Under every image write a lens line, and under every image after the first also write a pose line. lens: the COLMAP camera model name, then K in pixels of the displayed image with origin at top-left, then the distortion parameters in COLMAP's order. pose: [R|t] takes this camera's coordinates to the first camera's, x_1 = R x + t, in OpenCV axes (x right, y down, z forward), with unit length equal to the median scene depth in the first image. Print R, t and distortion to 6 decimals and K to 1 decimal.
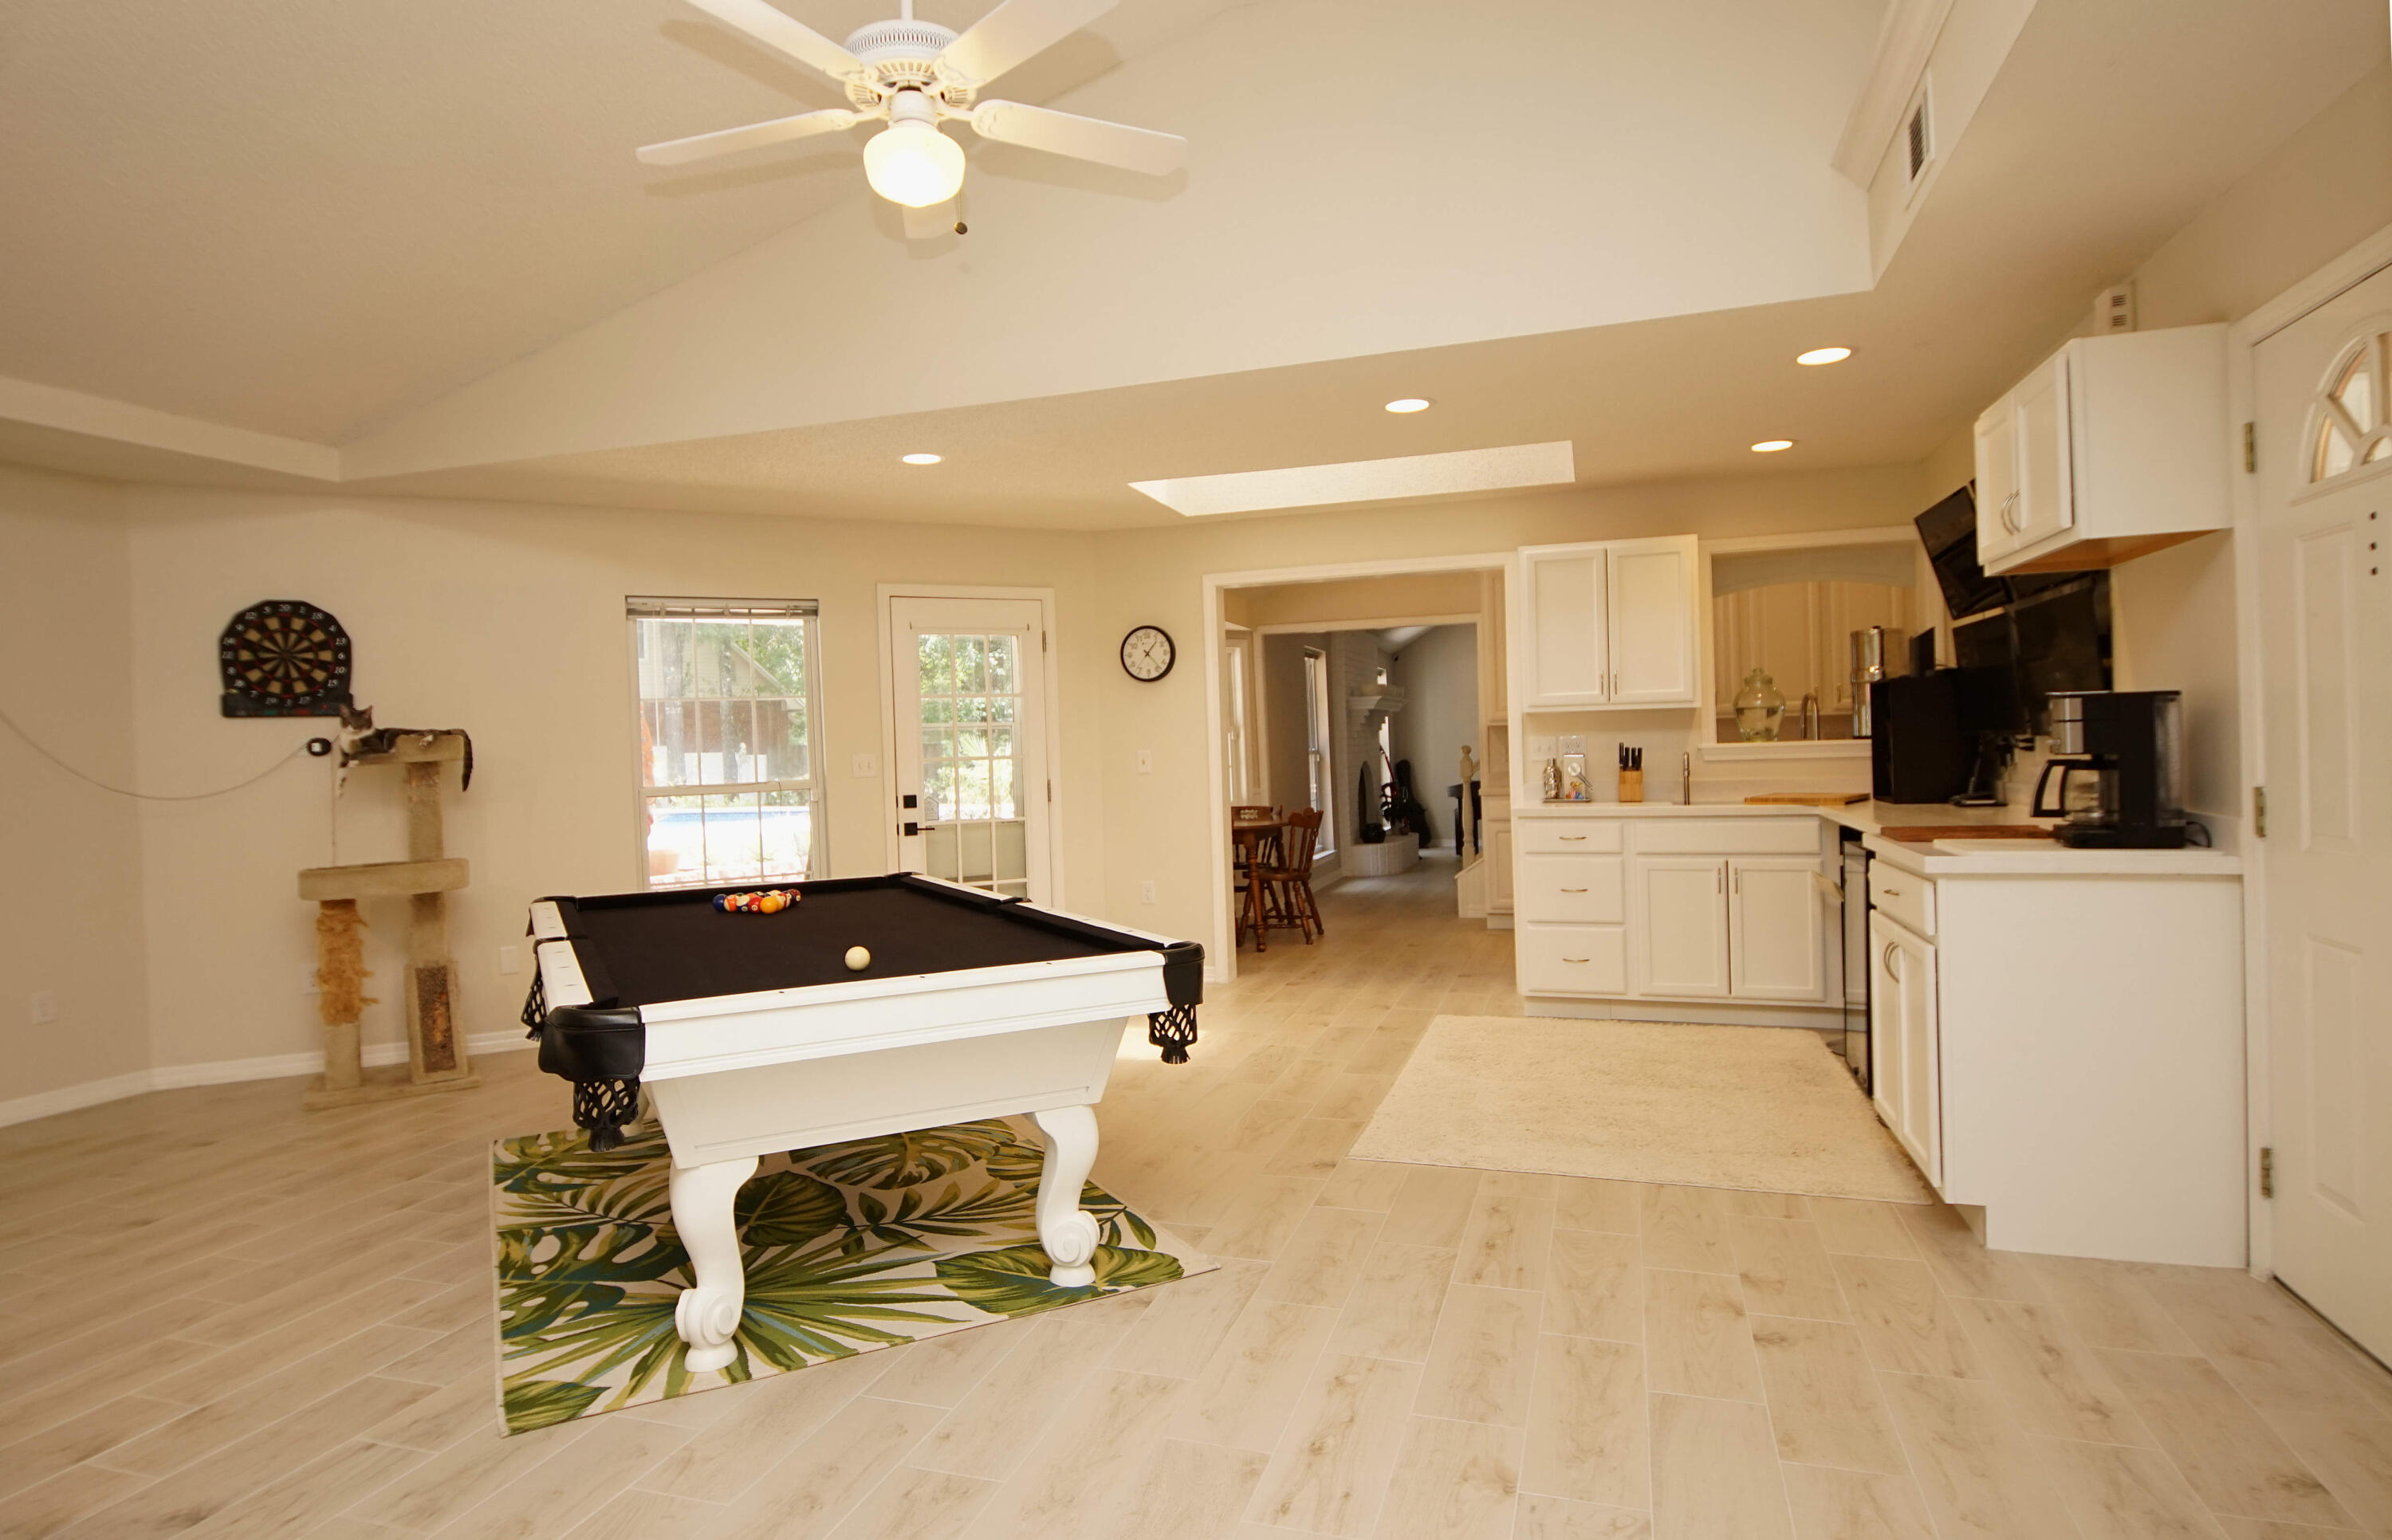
lens RADIAL K [[1241.6, 0, 1197.1], [0, 1241.6, 759.6], [0, 0, 1]] dist [-0.003117, -0.000389]
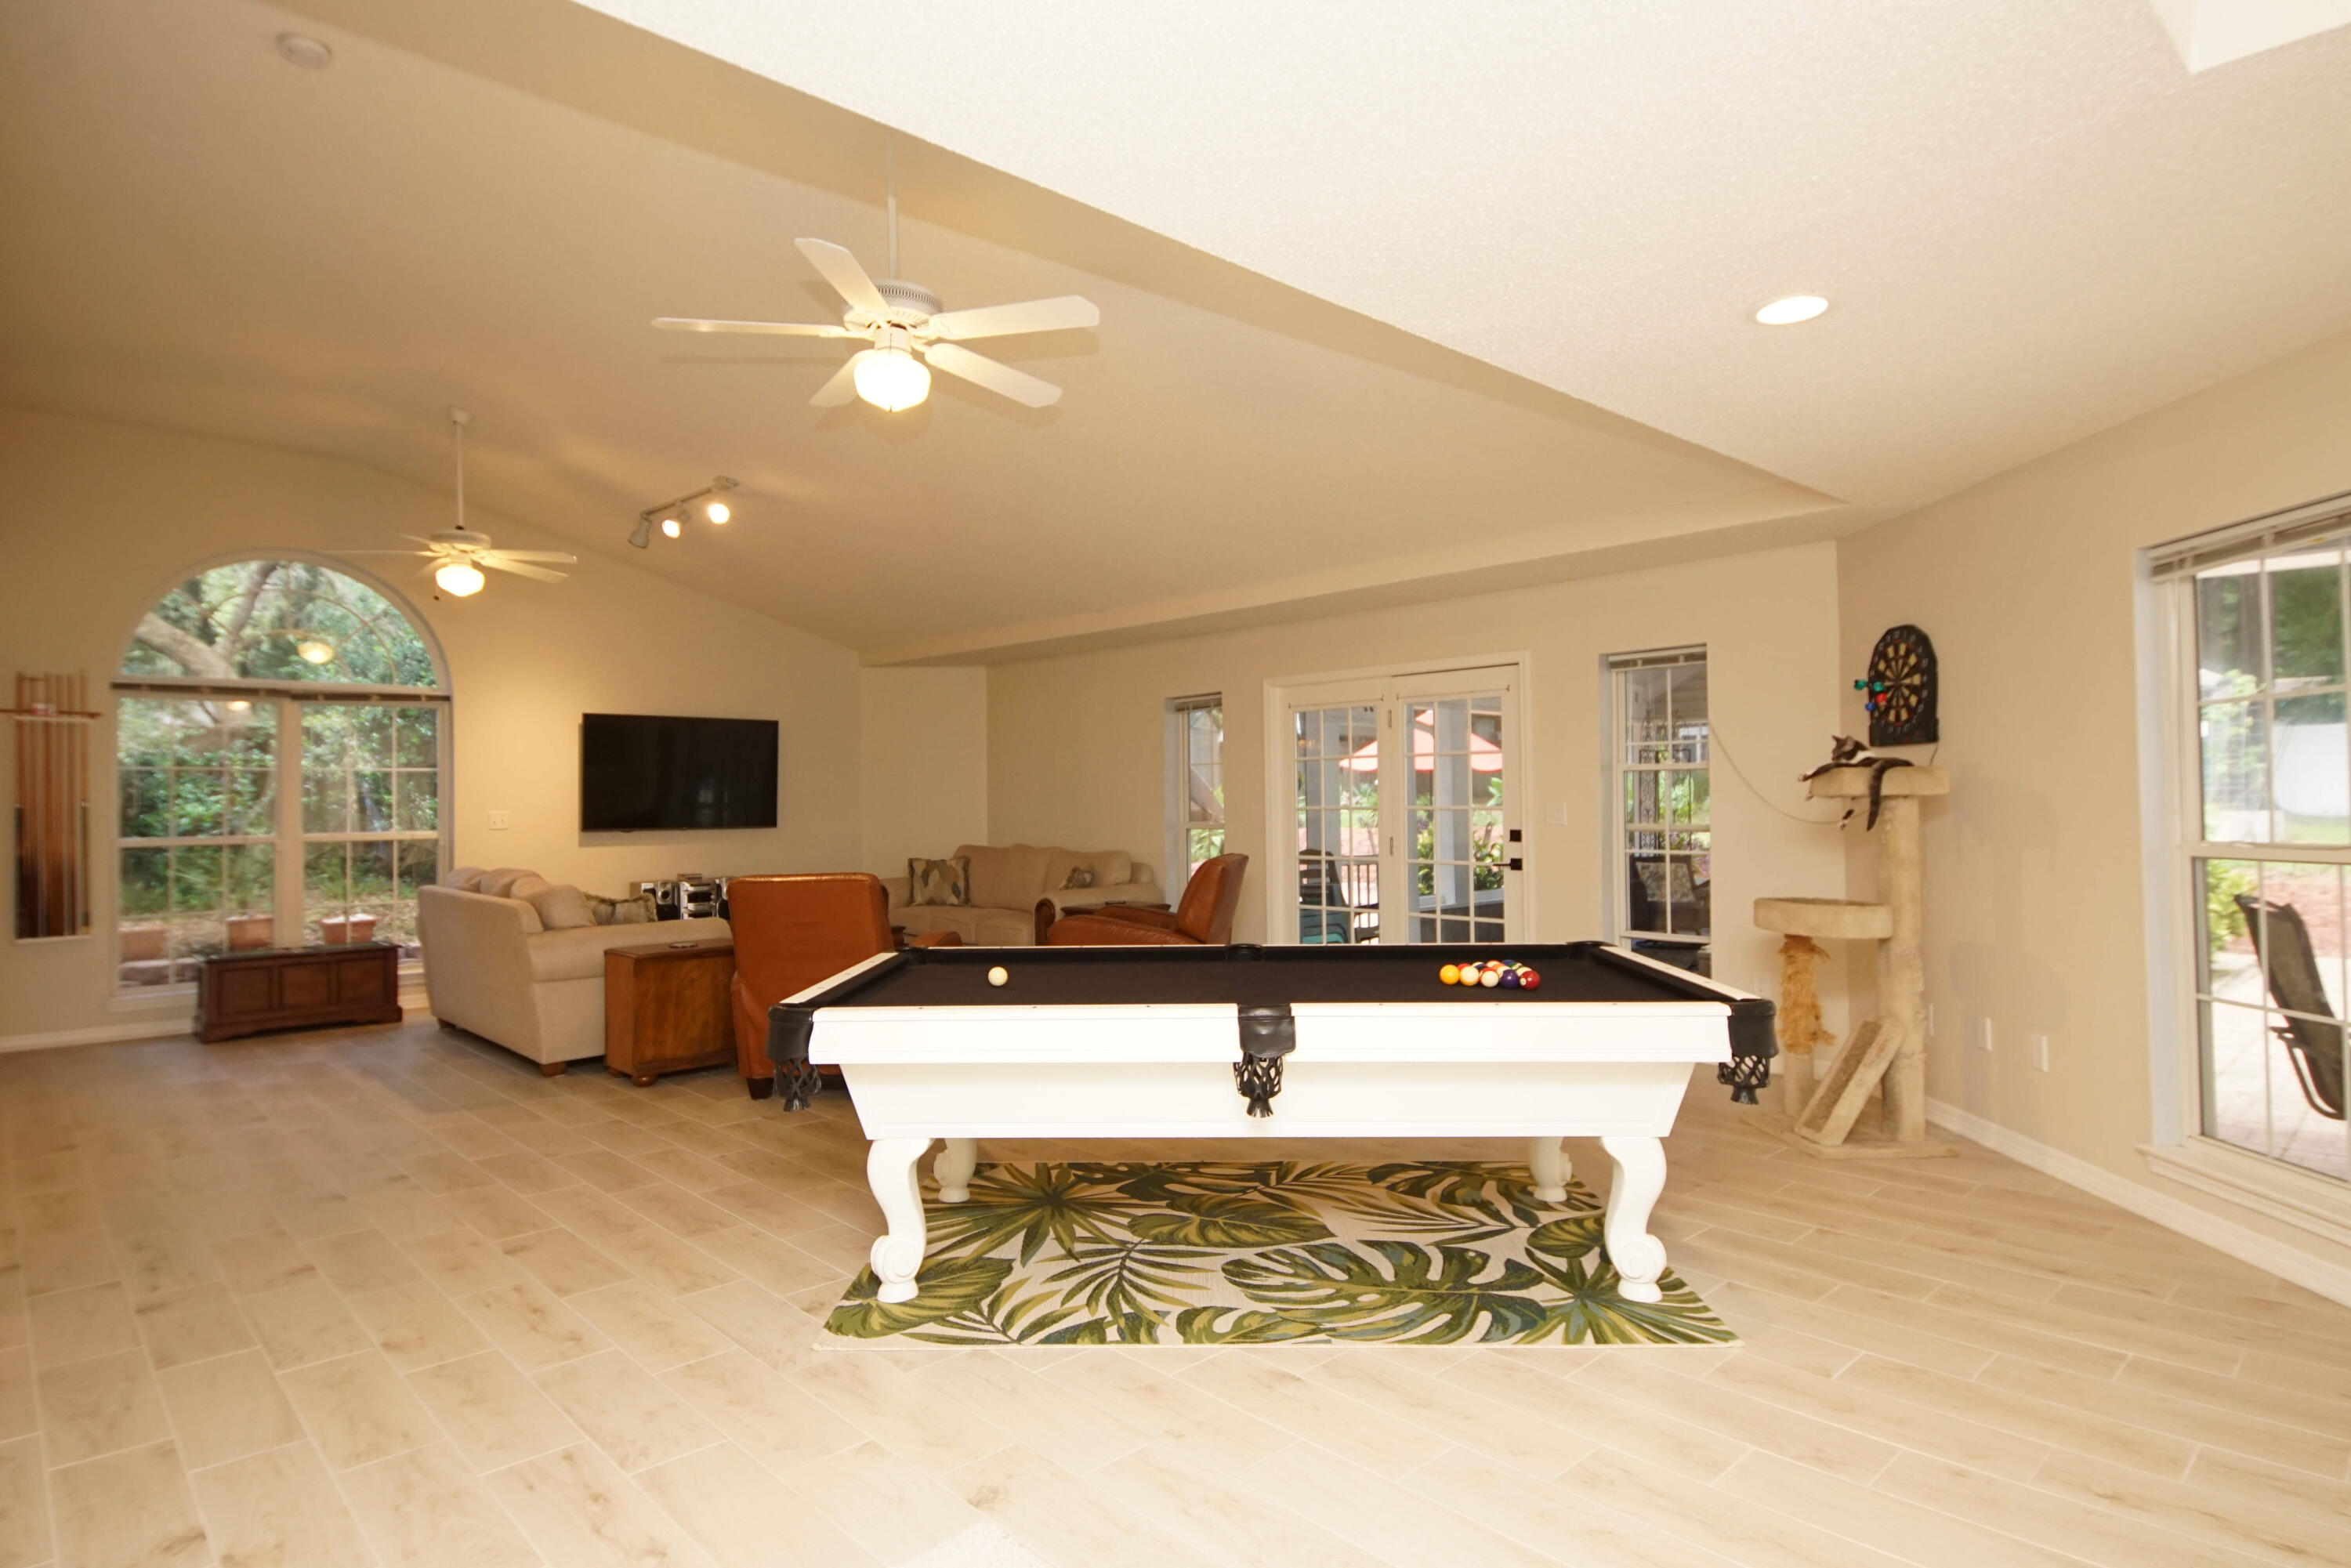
lens RADIAL K [[1259.5, 0, 1151.4], [0, 1259.5, 770.1], [0, 0, 1]] dist [0.027487, -0.028349]
pose [[-0.479244, 0.011947, -0.877600, 0.586412], [0.014941, 0.999874, 0.005453, -0.039803], [0.877554, -0.010499, -0.479362, 1.315452]]
